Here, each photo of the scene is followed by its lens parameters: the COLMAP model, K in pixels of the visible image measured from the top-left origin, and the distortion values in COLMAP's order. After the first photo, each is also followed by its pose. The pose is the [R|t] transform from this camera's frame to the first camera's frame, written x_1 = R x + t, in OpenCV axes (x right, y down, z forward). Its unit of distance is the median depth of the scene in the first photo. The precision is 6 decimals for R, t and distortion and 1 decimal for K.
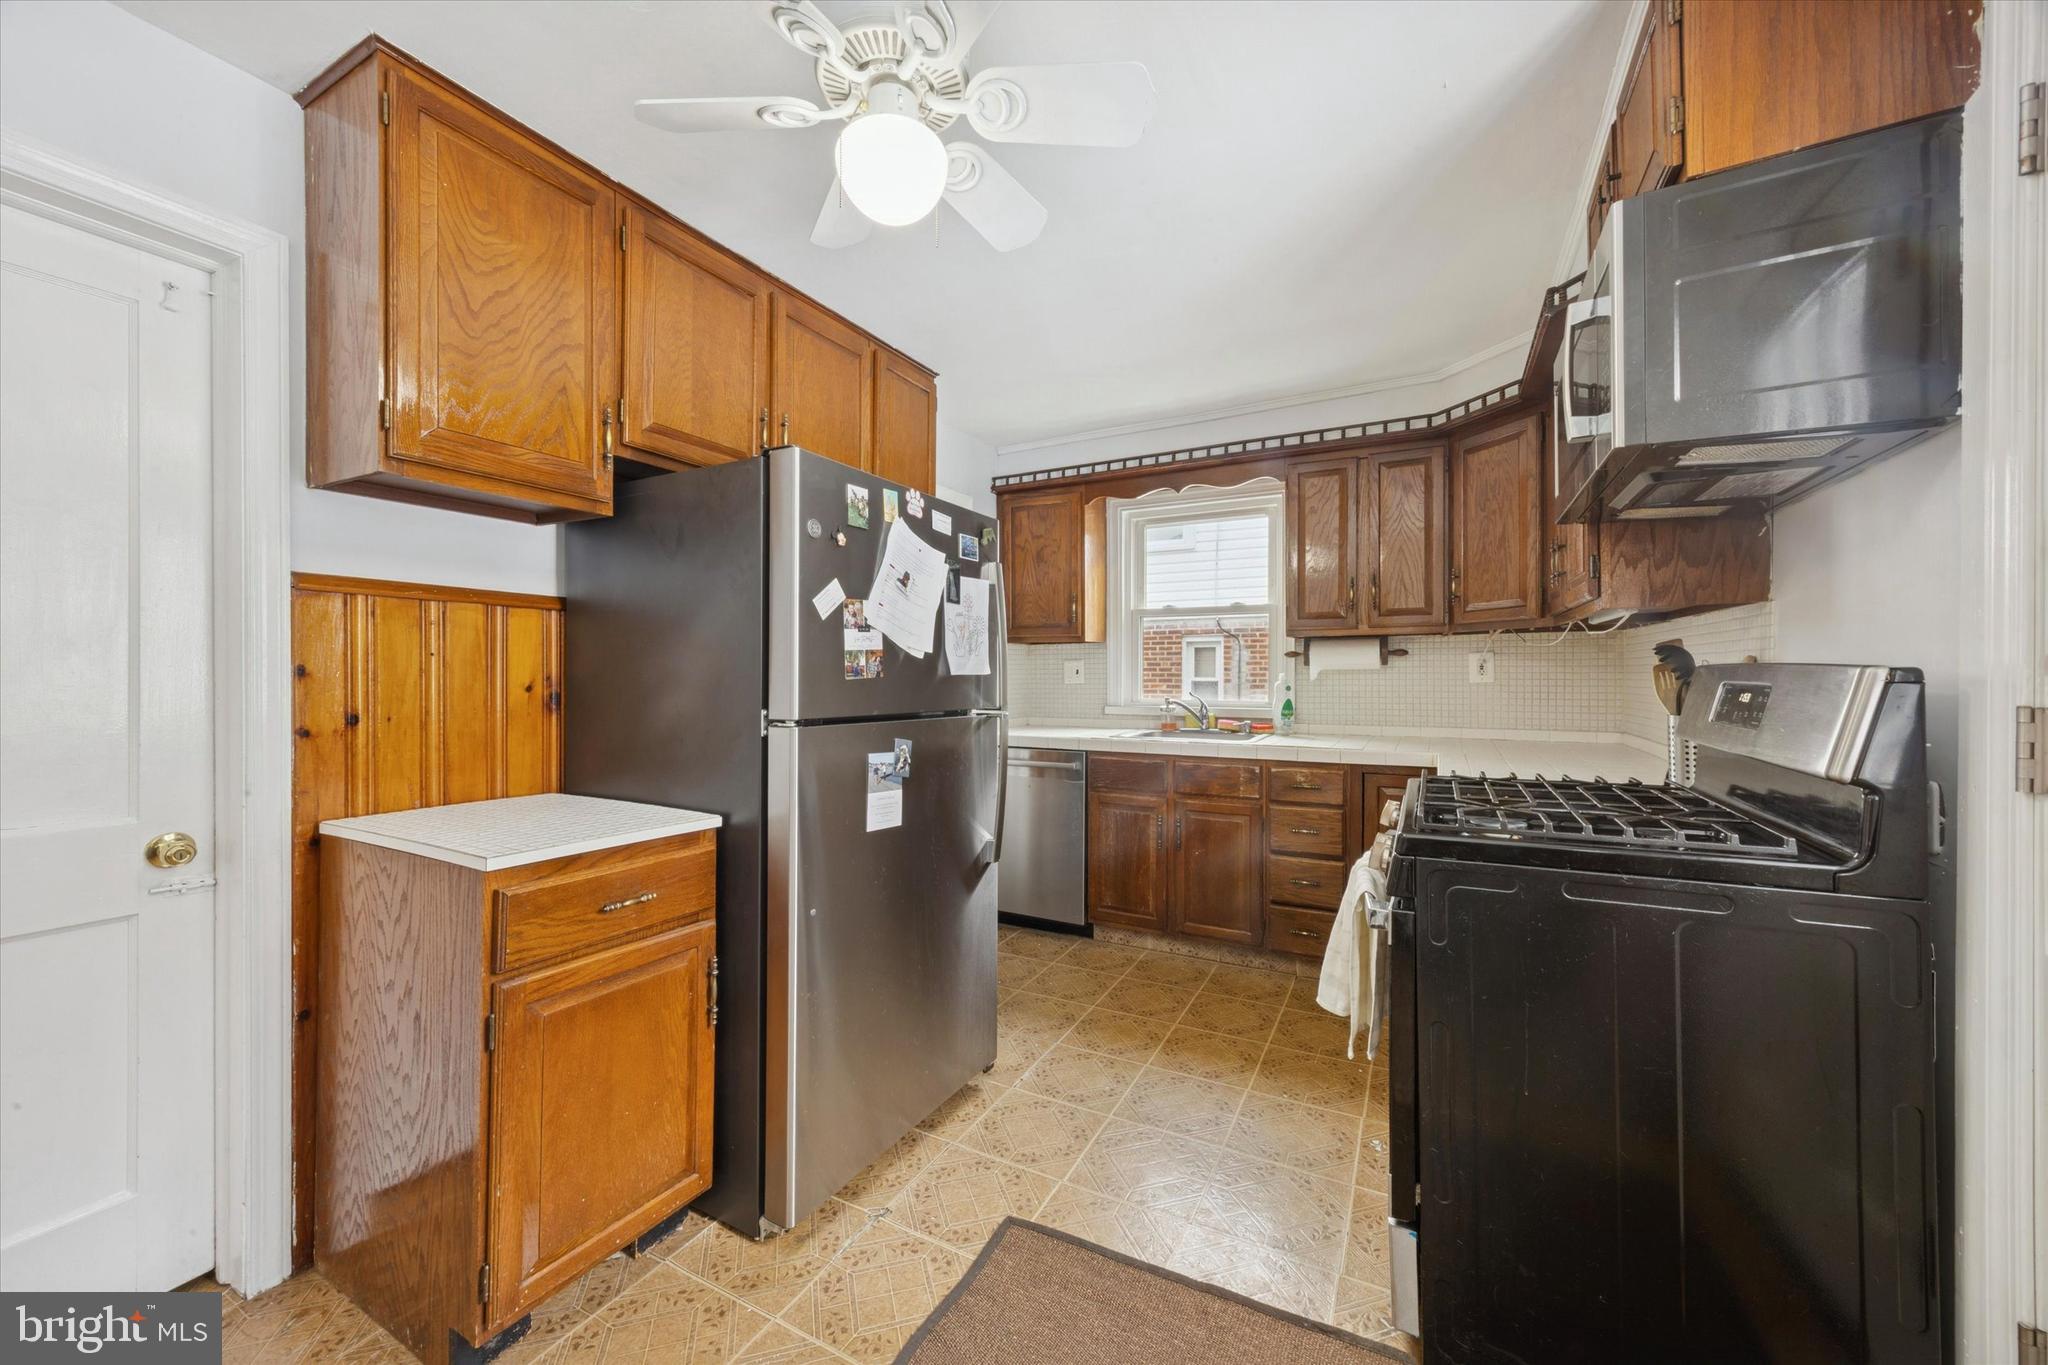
lens RADIAL K [[776.6, 0, 1022.4], [0, 776.6, 678.4], [0, 0, 1]] dist [0.014089, 0.000655]
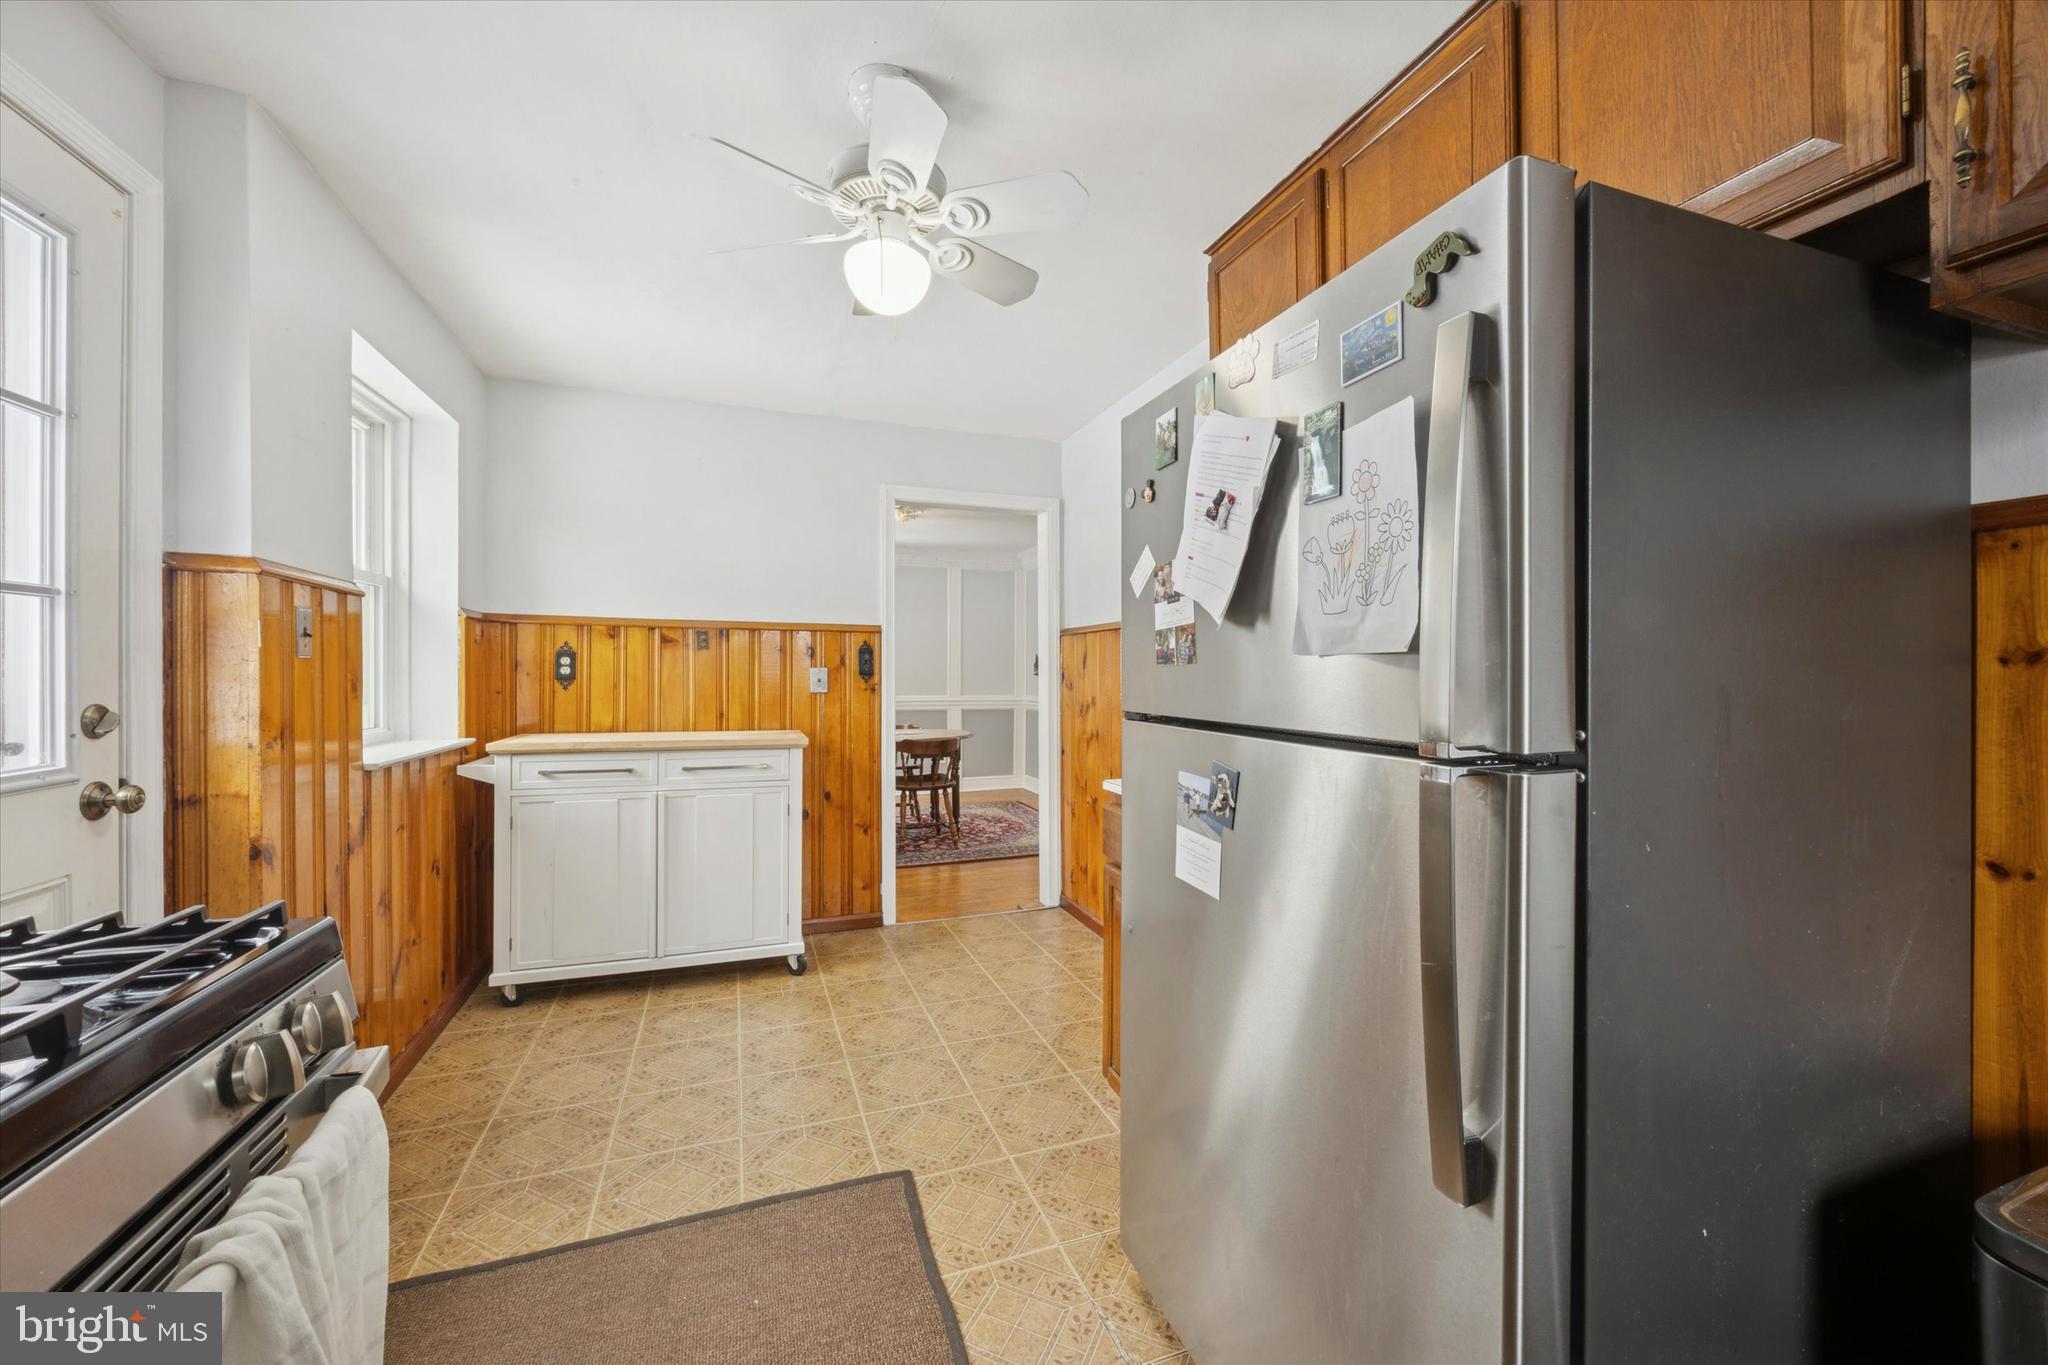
lens RADIAL K [[776.6, 0, 1020.5], [0, 776.6, 673.0], [0, 0, 1]] dist [0.014089, 0.000655]
pose [[-0.665072, 0.003936, -0.746769, 0.444022], [0.002980, 0.999992, 0.002617, 0.004596], [0.746773, -0.000485, -0.665079, 1.381318]]
